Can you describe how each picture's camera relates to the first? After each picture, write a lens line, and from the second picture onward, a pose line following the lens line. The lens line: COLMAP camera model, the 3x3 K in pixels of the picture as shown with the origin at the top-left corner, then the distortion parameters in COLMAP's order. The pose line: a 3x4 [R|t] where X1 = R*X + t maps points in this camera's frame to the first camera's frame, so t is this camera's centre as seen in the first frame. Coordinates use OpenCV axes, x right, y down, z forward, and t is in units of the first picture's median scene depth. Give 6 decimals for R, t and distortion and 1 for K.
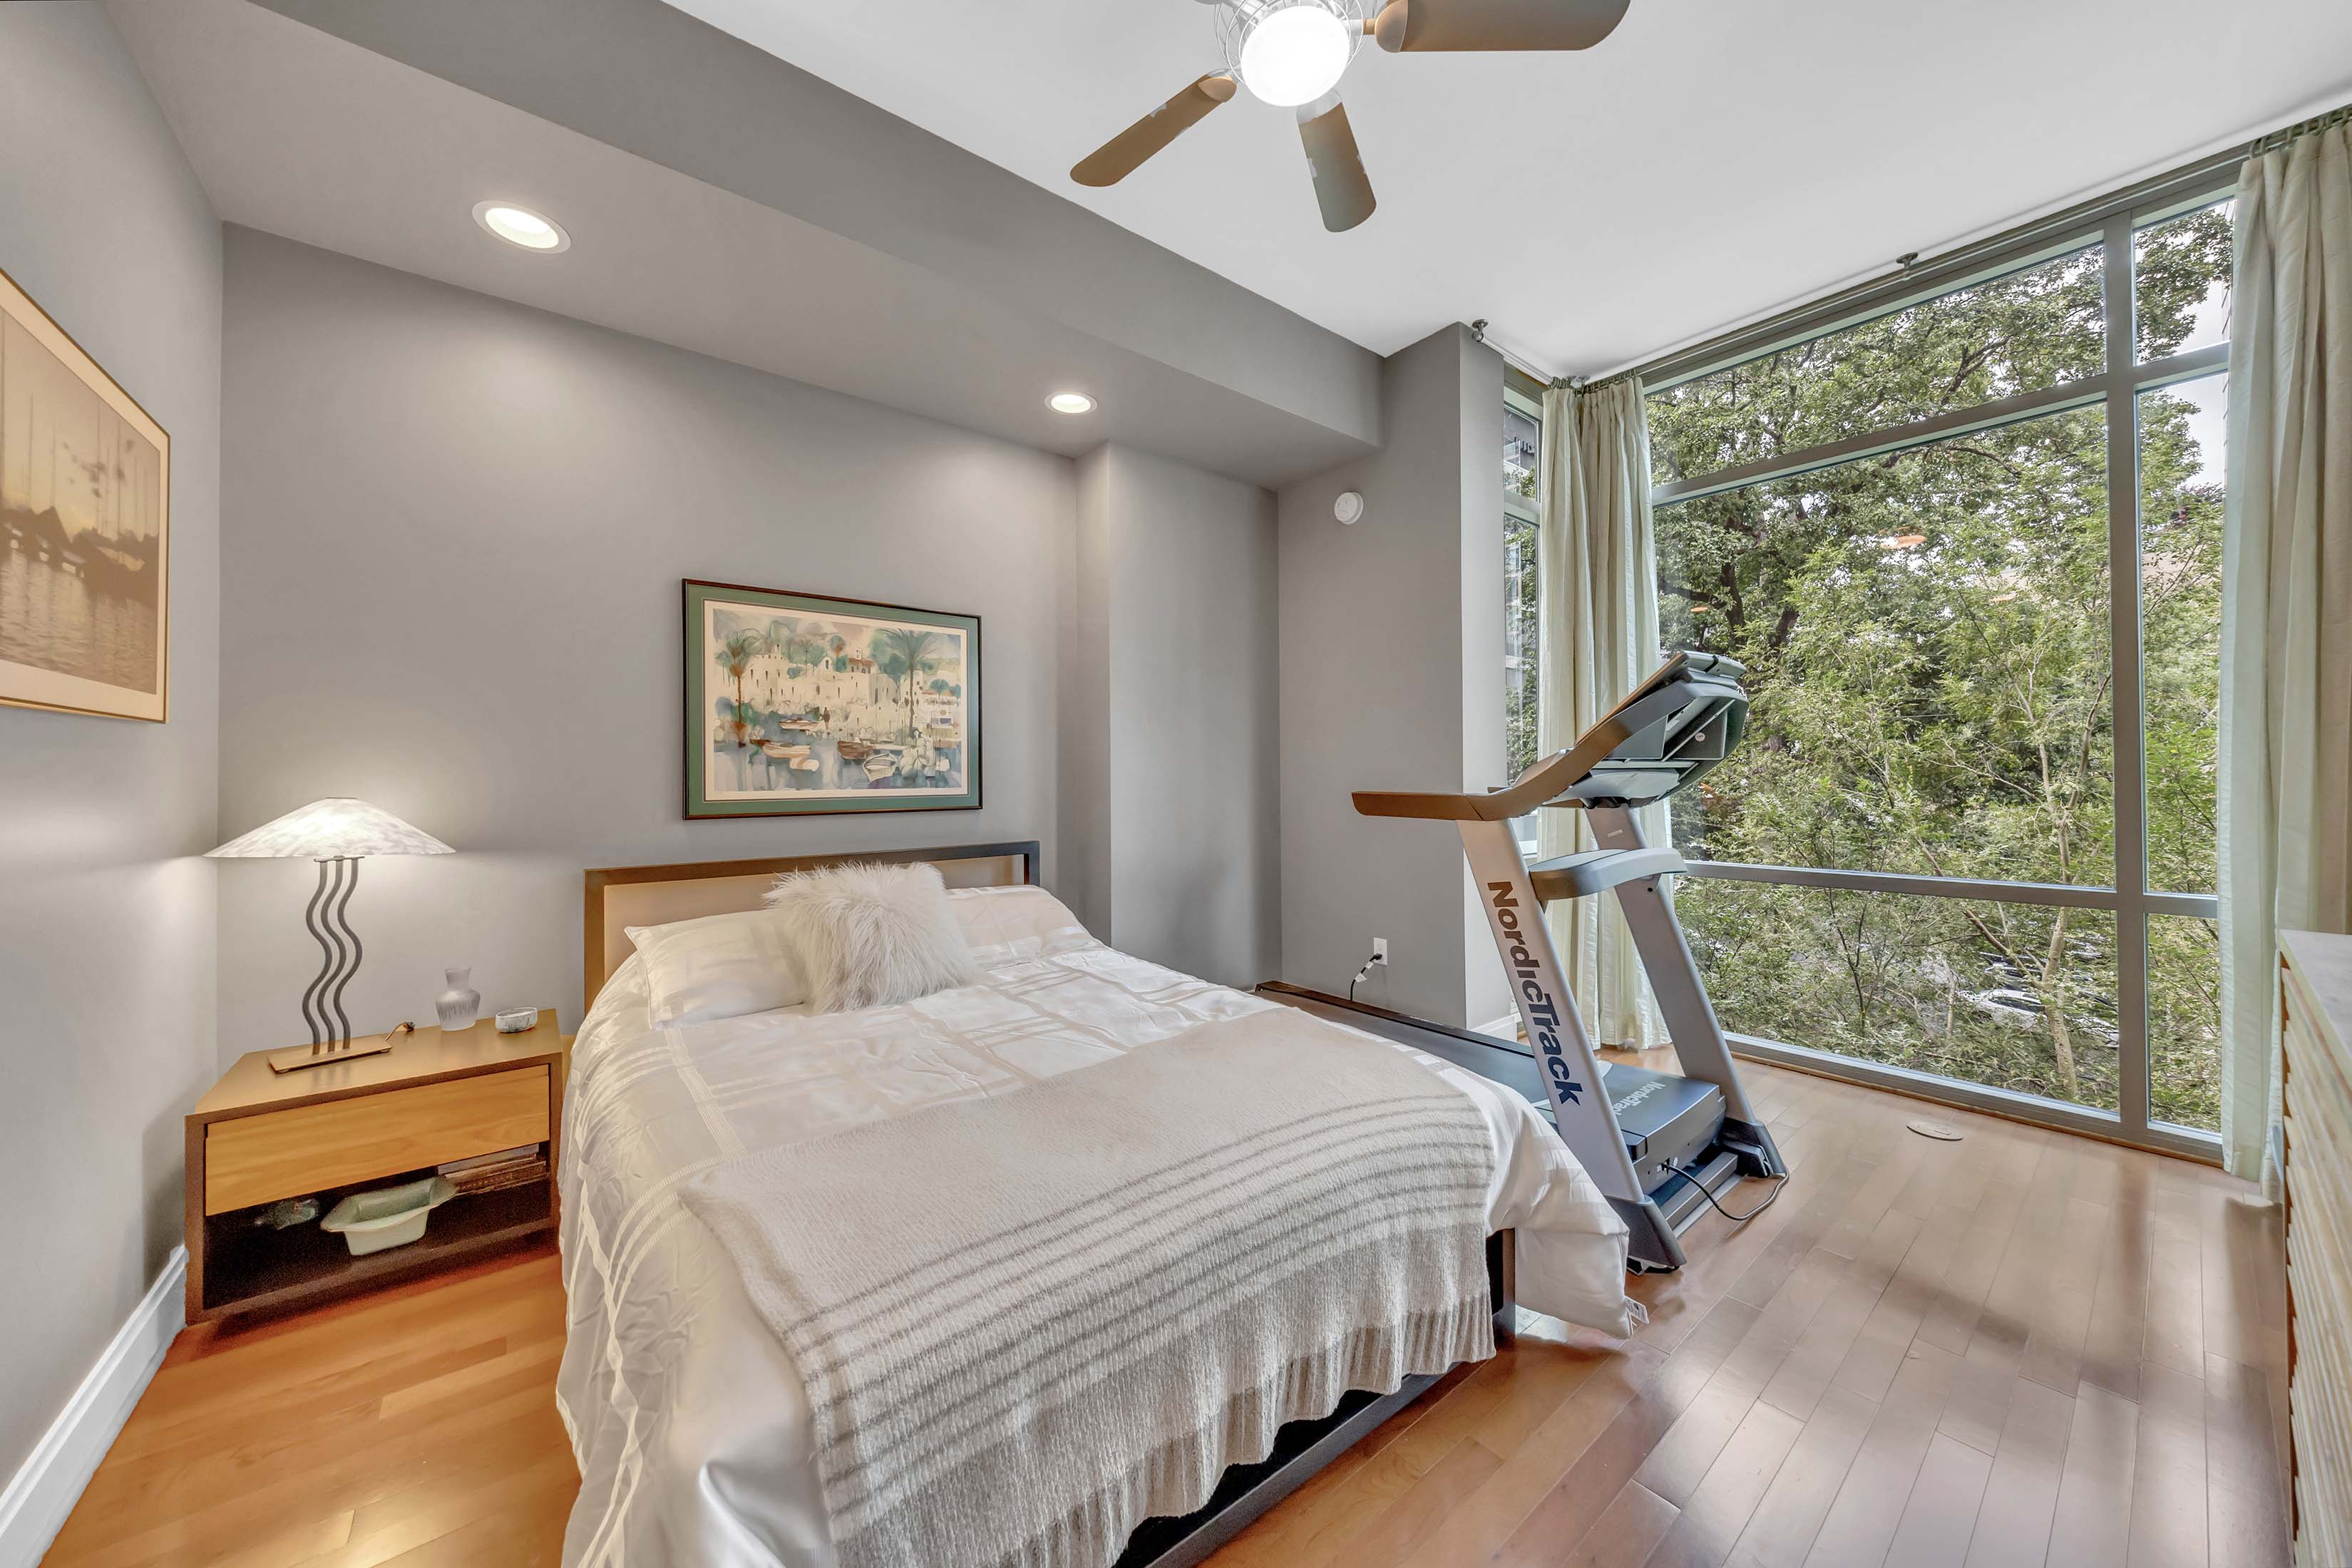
lens RADIAL K [[802.0, 0, 1168.4], [0, 802.0, 781.4], [0, 0, 1]] dist [0.000655, 0.000061]
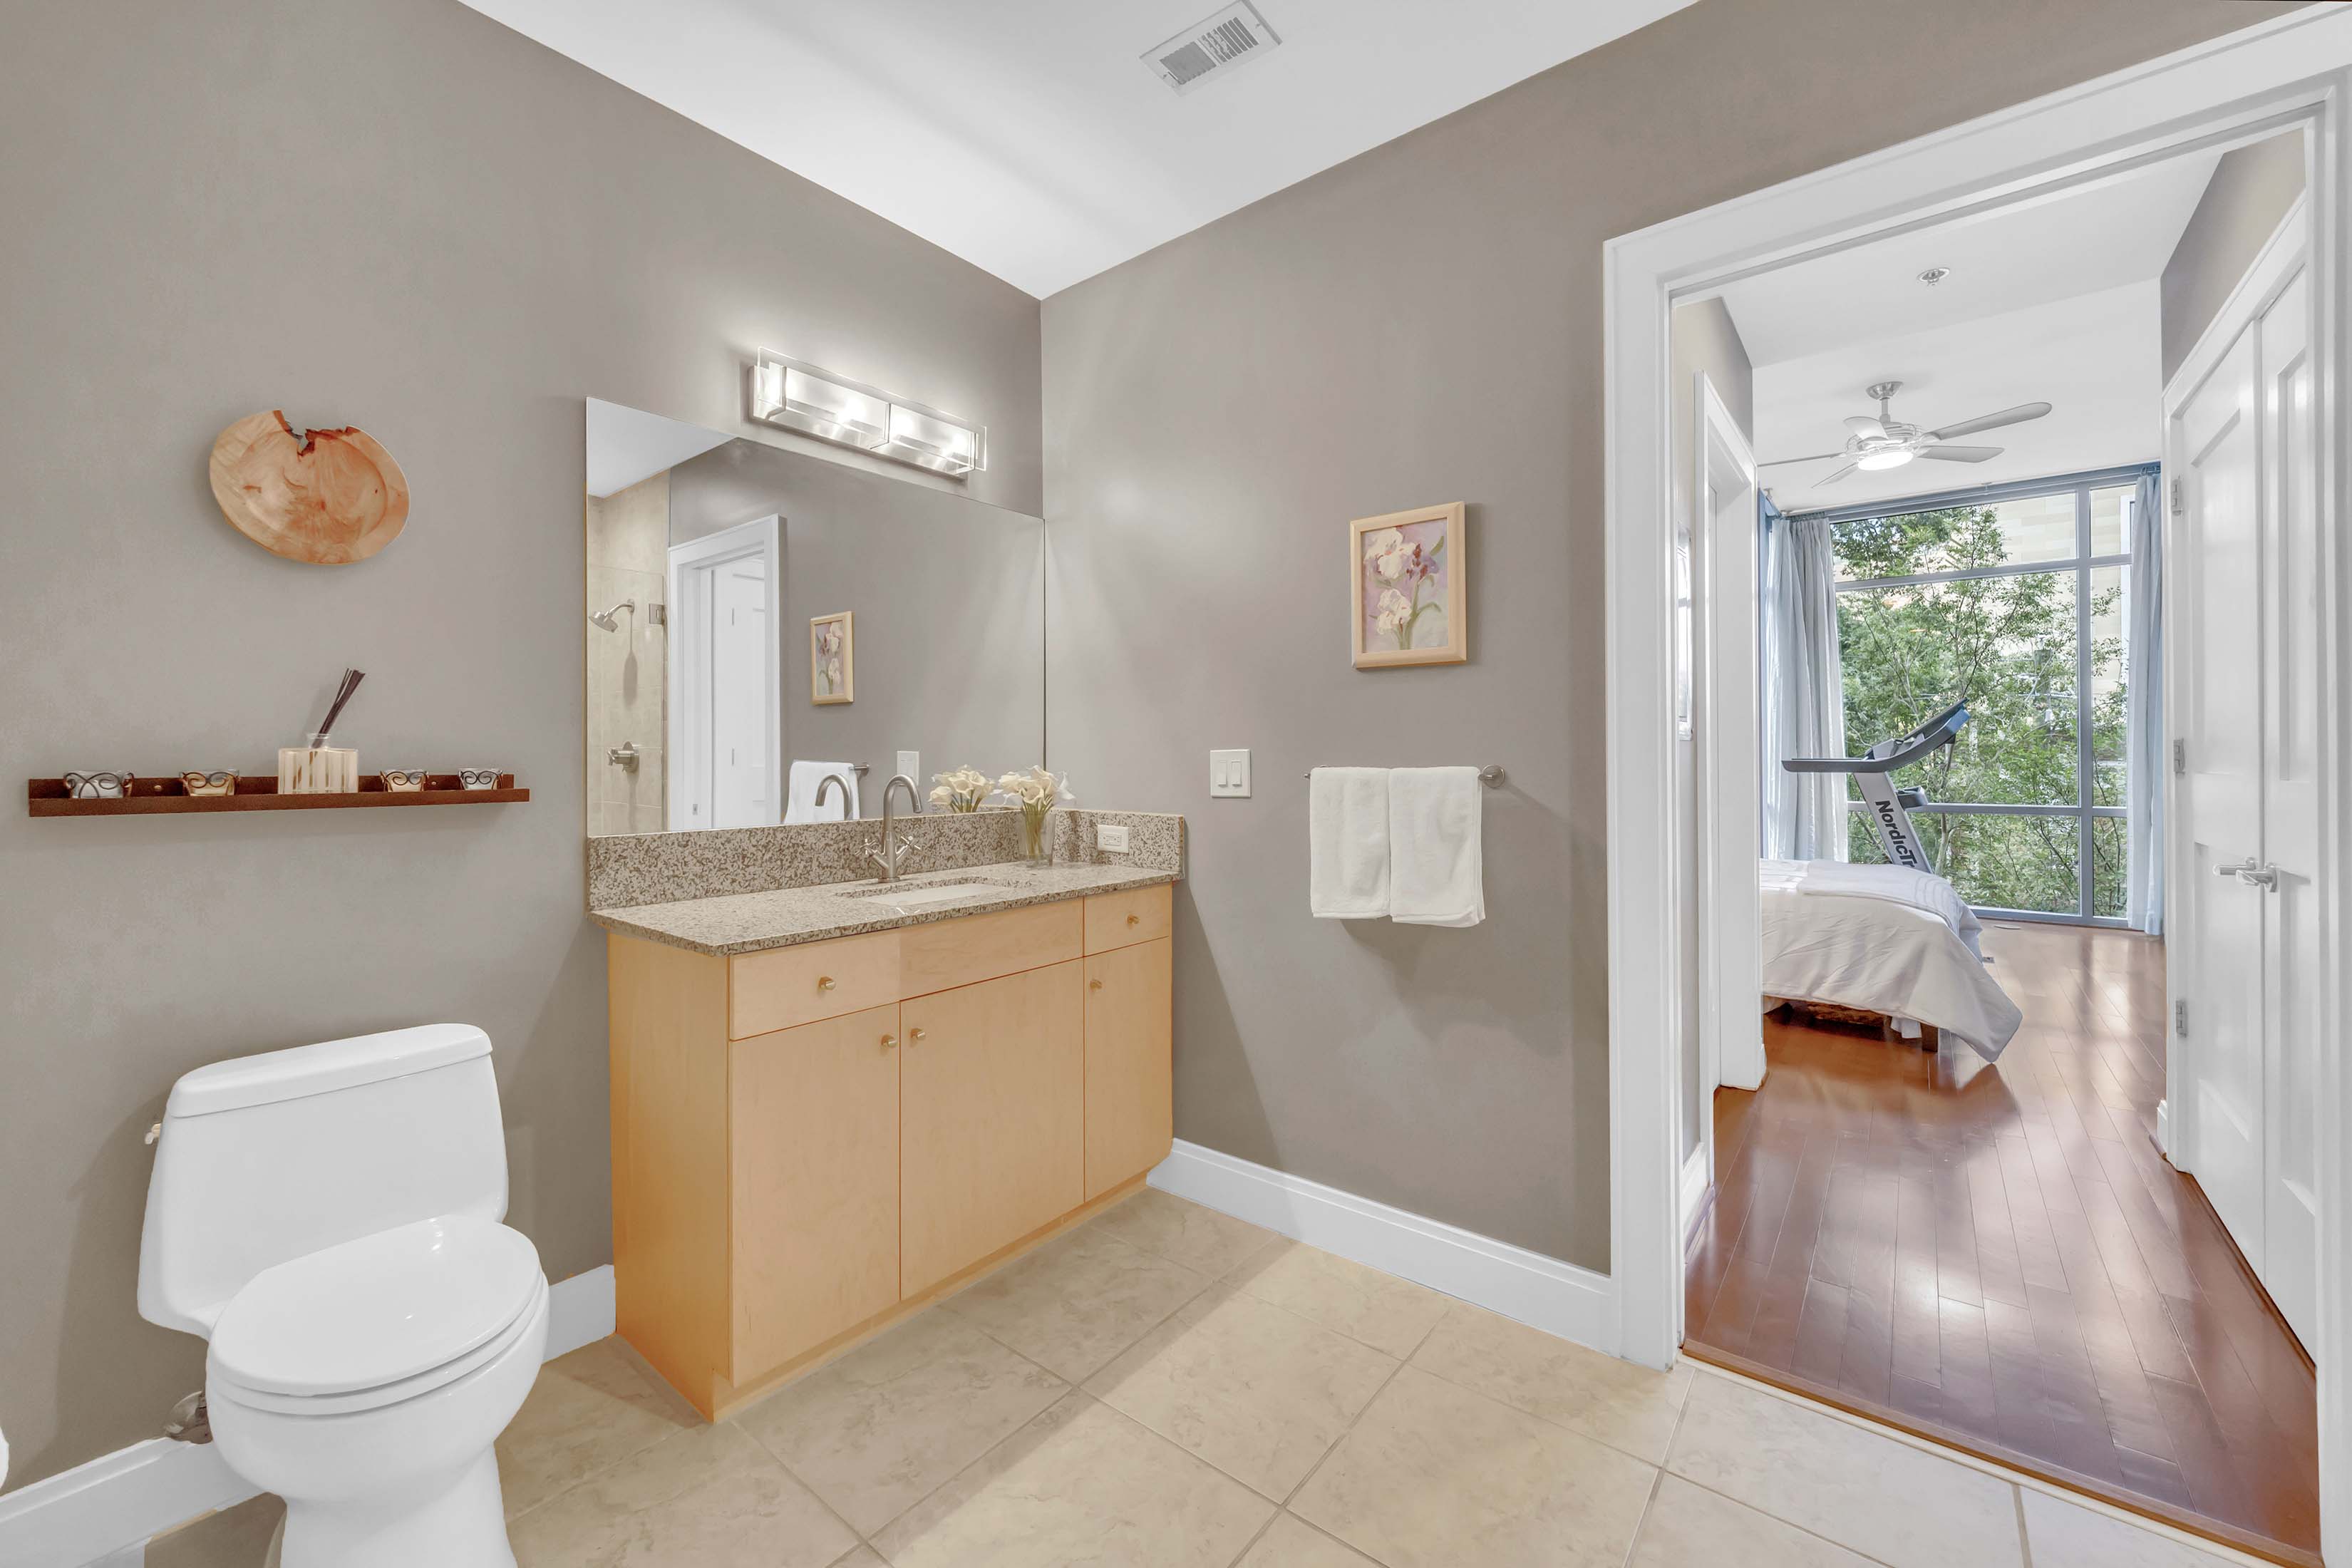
lens RADIAL K [[930.8, 0, 1182.1], [0, 930.8, 758.3], [0, 0, 1]] dist [0.006602, -0.002557]
pose [[0.973546, -0.000545, 0.228491, -1.995894], [0.002273, 0.999971, -0.007299, 0.024815], [-0.228481, 0.007625, 0.973519, -1.013740]]
